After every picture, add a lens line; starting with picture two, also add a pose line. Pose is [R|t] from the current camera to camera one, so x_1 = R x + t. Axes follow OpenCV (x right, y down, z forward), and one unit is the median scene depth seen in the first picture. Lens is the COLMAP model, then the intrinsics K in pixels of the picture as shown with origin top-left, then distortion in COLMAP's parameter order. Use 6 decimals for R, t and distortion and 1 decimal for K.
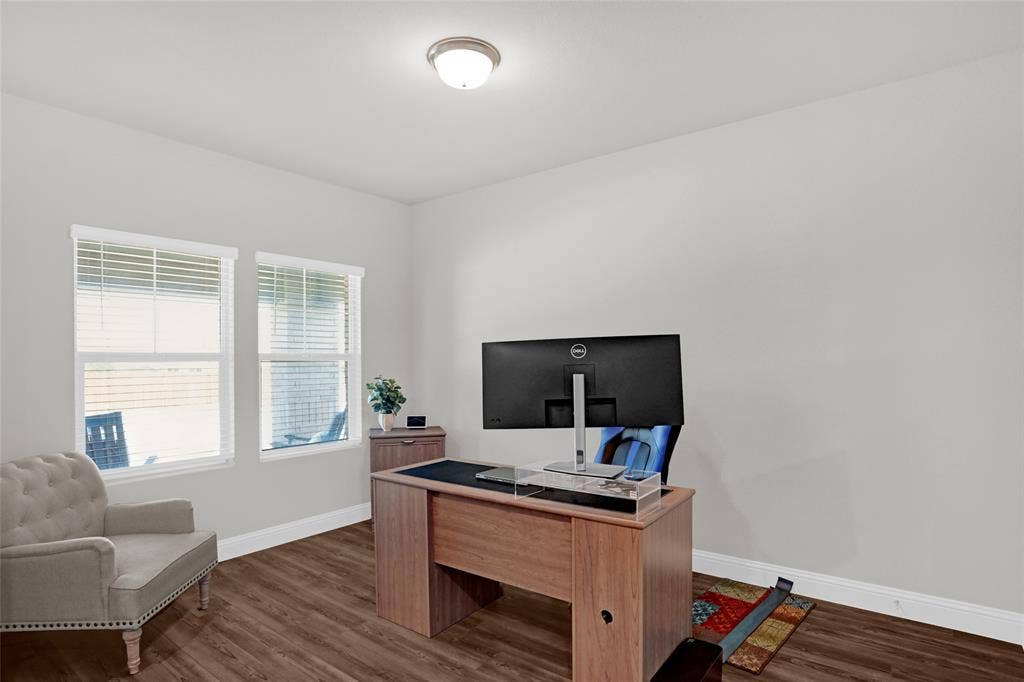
lens RADIAL K [[524.1, 0, 513.7], [0, 524.1, 353.8], [0, 0, 1]] dist [-0.066429, 0.031510]
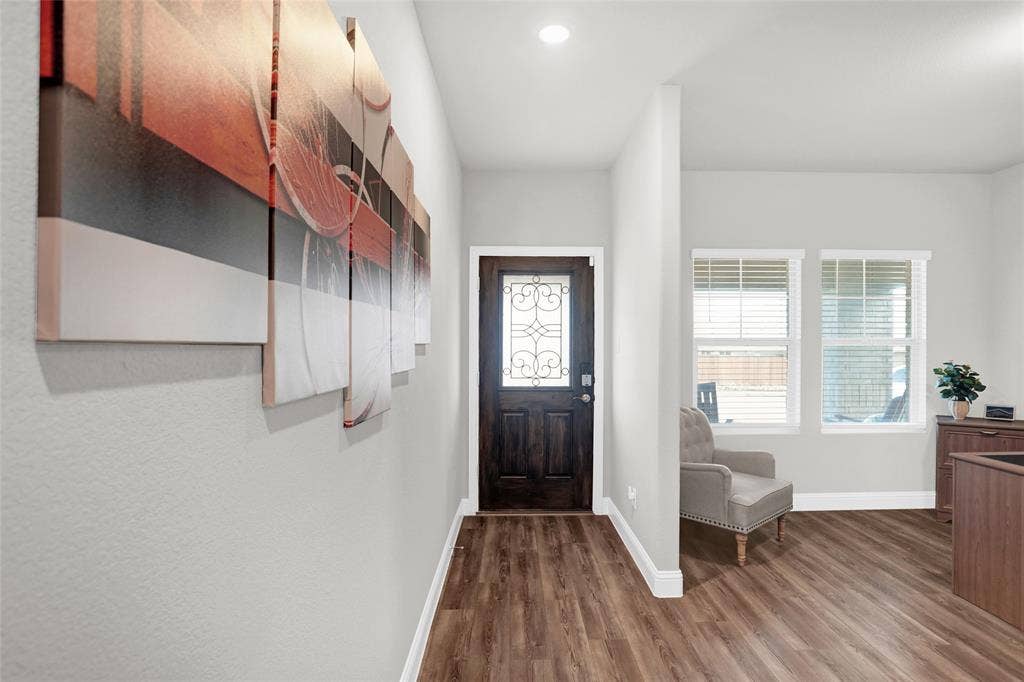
lens RADIAL K [[533.2, 0, 515.4], [0, 533.2, 346.2], [0, 0, 1]] dist [-0.066340, 0.031236]
pose [[0.609652, 0.008336, -0.792625, 0.011426], [0.005201, 0.999881, 0.014516, -0.004010], [0.792652, -0.012972, 0.609537, -0.259663]]
